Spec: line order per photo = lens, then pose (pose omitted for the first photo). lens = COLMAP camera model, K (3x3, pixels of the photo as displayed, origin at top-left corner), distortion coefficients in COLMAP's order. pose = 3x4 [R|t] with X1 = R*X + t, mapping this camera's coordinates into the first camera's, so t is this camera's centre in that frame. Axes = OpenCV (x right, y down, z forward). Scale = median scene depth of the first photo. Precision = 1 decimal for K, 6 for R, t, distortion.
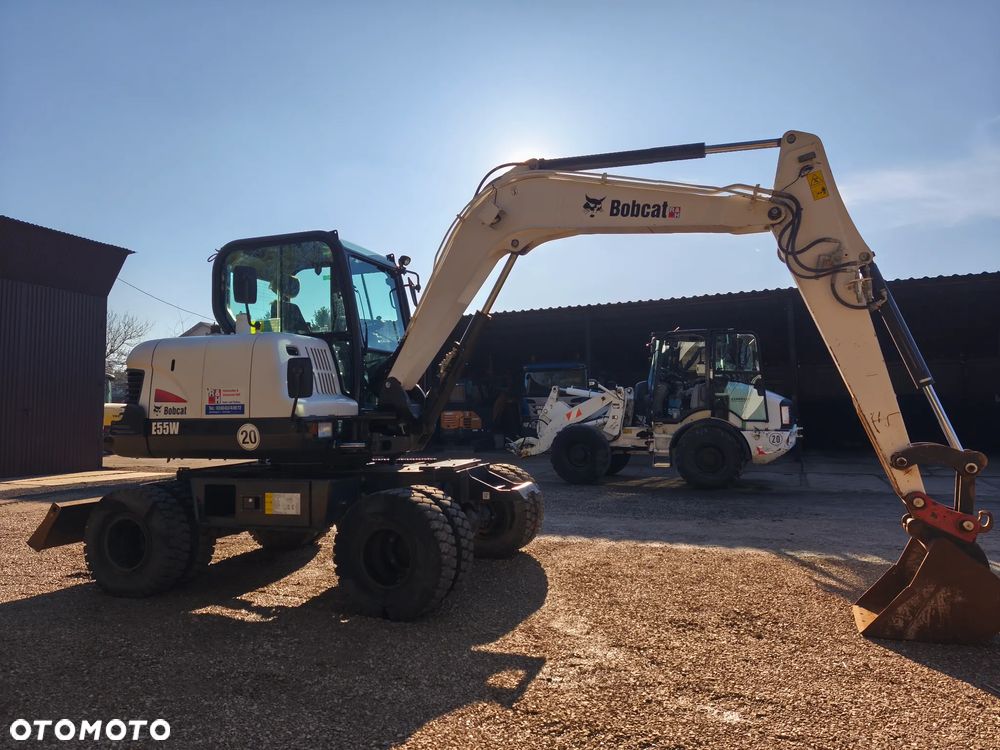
lens RADIAL K [[678.0, 0, 496.4], [0, 678.0, 374.5], [0, 0, 1]] dist [0.060291, -0.079094]
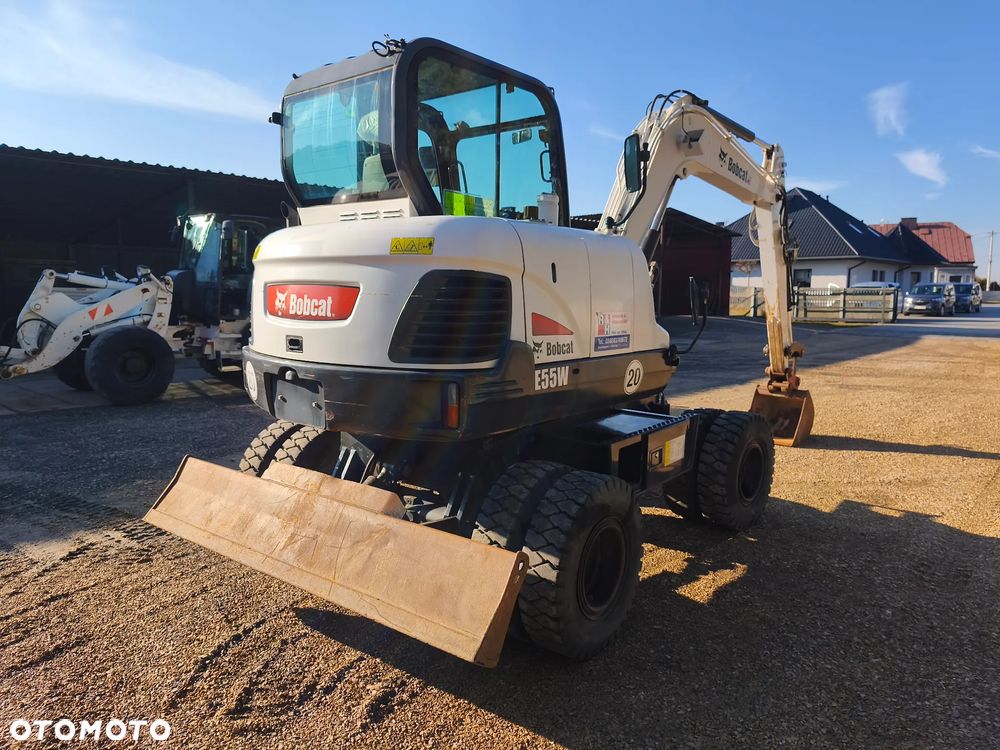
lens RADIAL K [[678.0, 0, 496.4], [0, 678.0, 374.5], [0, 0, 1]] dist [0.060291, -0.079094]
pose [[0.339090, -0.100766, 0.935342, -1.063616], [-0.068193, 0.988999, 0.131269, 0.000226], [-0.938279, -0.108295, 0.328489, 0.852449]]
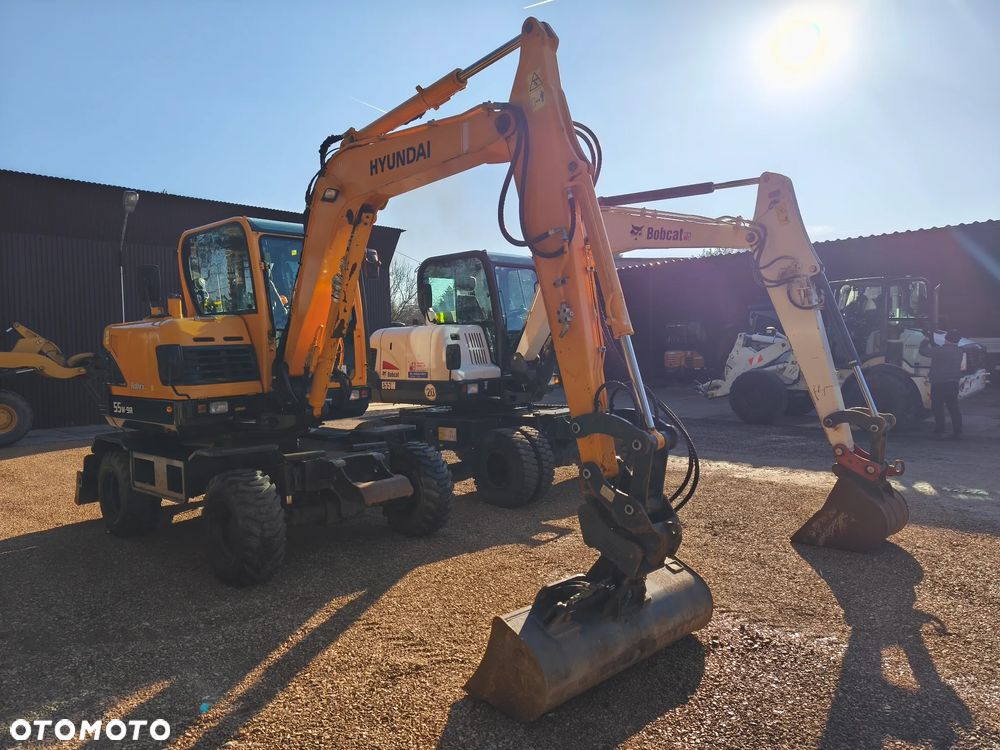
lens RADIAL K [[678.0, 0, 496.4], [0, 678.0, 374.5], [0, 0, 1]] dist [0.060291, -0.079094]
pose [[0.921552, 0.001897, -0.388251, 0.378840], [0.038651, 0.994572, 0.096601, -0.093350], [0.386327, -0.104029, 0.916476, -0.376565]]
